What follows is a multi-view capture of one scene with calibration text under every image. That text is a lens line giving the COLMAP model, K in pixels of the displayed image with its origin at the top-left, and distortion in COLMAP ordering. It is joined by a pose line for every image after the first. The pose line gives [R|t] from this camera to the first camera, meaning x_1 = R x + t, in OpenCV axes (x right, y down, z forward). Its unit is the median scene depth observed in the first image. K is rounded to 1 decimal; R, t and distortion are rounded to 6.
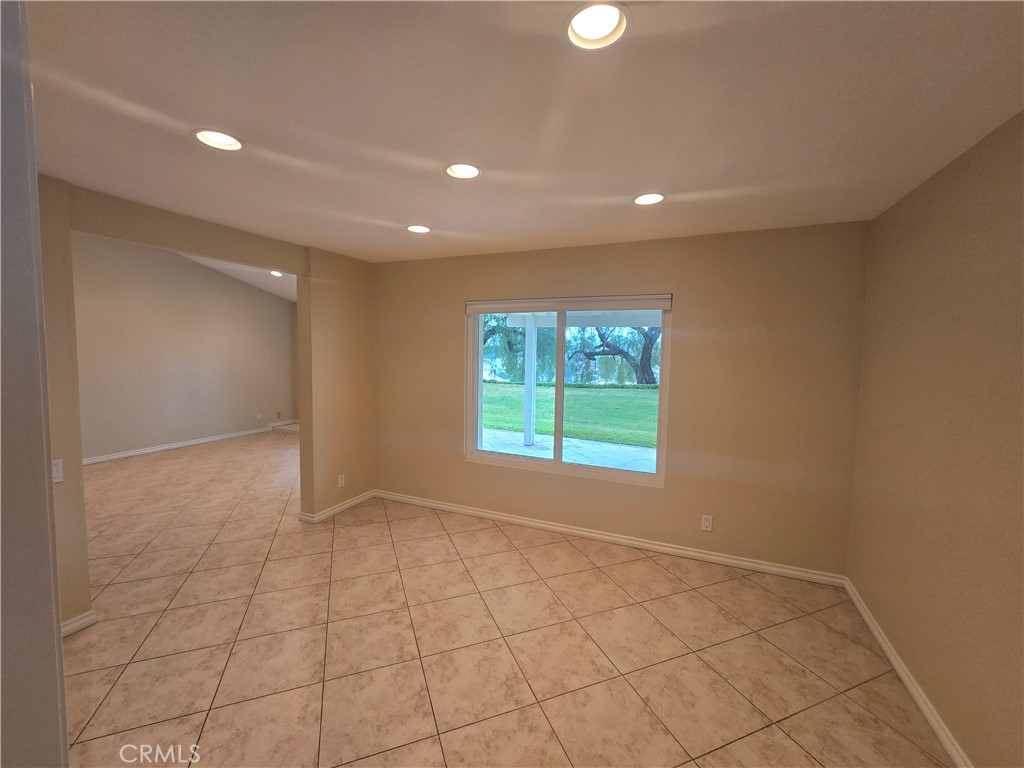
lens RADIAL K [[424.2, 0, 507.6], [0, 424.2, 357.7], [0, 0, 1]] dist [-0.001183, -0.000186]
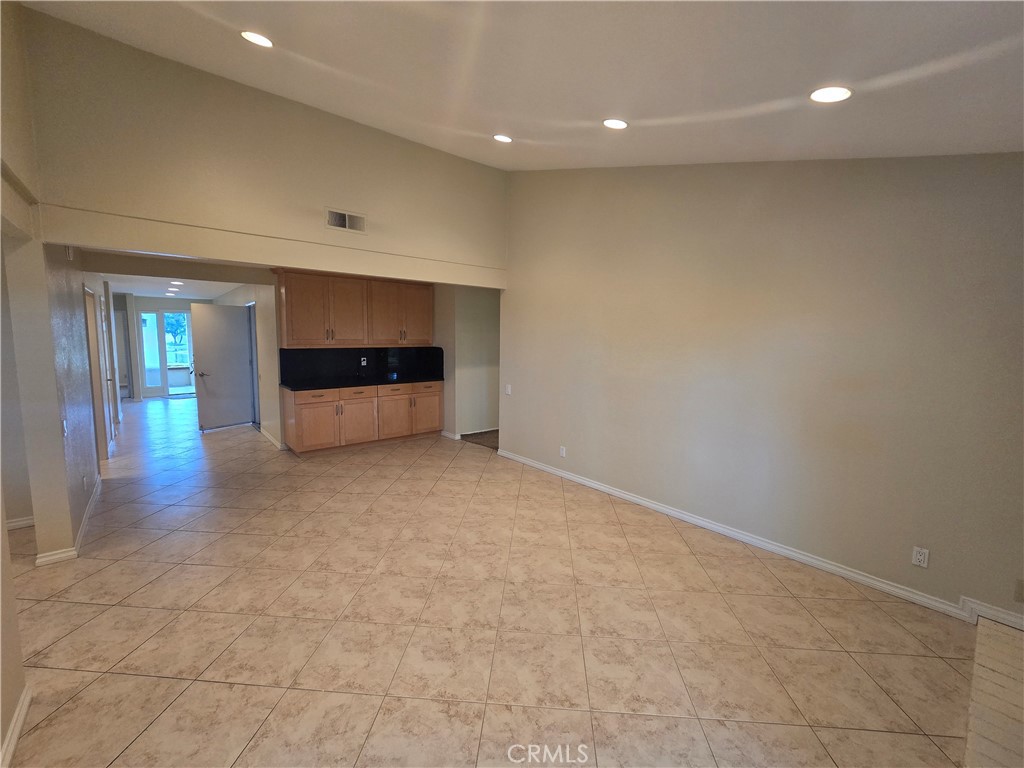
lens RADIAL K [[418.1, 0, 512.6], [0, 418.1, 378.4], [0, 0, 1]] dist [-0.001005, 0.000094]
pose [[-0.426296, 0.078749, -0.901150, -0.452656], [-0.036597, 0.993886, 0.104165, -0.070331], [0.903843, 0.077384, -0.420808, 2.331205]]
